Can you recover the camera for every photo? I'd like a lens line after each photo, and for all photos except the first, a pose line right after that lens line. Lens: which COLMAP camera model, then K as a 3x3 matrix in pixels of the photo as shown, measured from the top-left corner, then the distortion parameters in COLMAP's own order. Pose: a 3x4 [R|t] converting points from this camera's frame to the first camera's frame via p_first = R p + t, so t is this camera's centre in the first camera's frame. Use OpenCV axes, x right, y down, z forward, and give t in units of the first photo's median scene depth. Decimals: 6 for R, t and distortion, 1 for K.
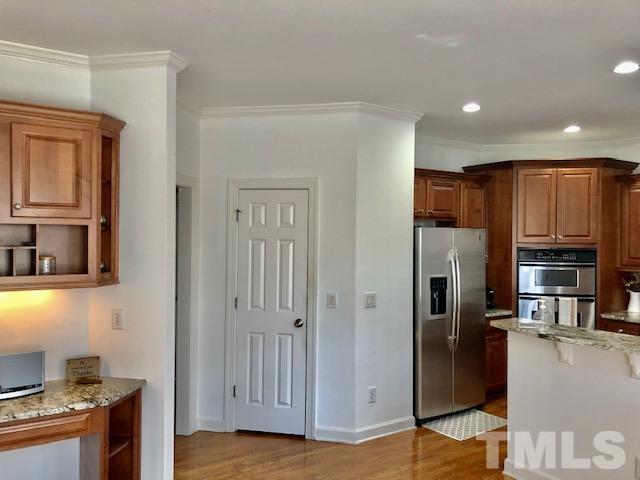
lens RADIAL K [[525.3, 0, 316.6], [0, 525.3, 244.6], [0, 0, 1]] dist [0.013382, 0.005899]
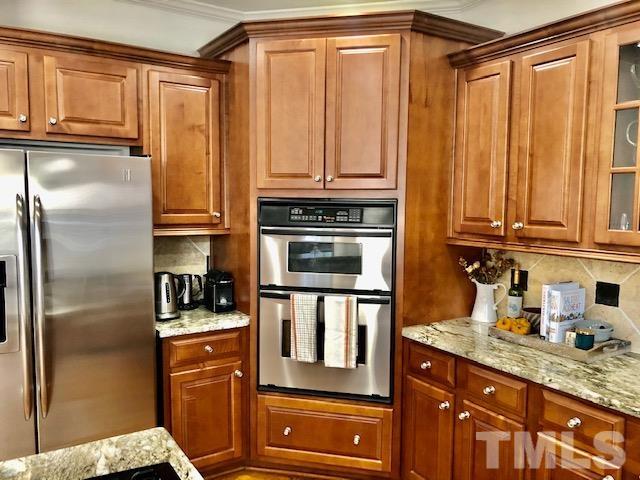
lens RADIAL K [[525.3, 0, 316.6], [0, 525.3, 244.6], [0, 0, 1]] dist [0.013382, 0.005899]
pose [[0.999768, 0.004439, -0.021057, 0.464197], [-0.002820, 0.997079, 0.076321, 0.011965], [0.021335, -0.076244, 0.996861, 0.495927]]
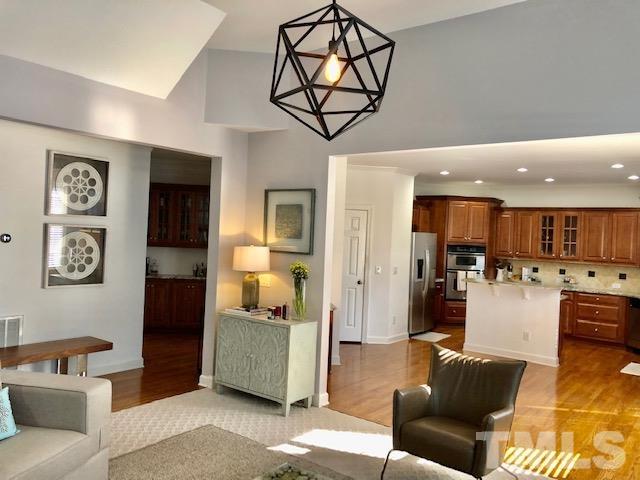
lens RADIAL K [[525.3, 0, 316.6], [0, 525.3, 244.6], [0, 0, 1]] dist [0.013382, 0.005899]
pose [[0.946797, 0.027363, 0.320667, -0.642453], [-0.033627, 0.999336, 0.014011, -0.002479], [-0.320071, -0.024049, 0.947088, -0.582988]]
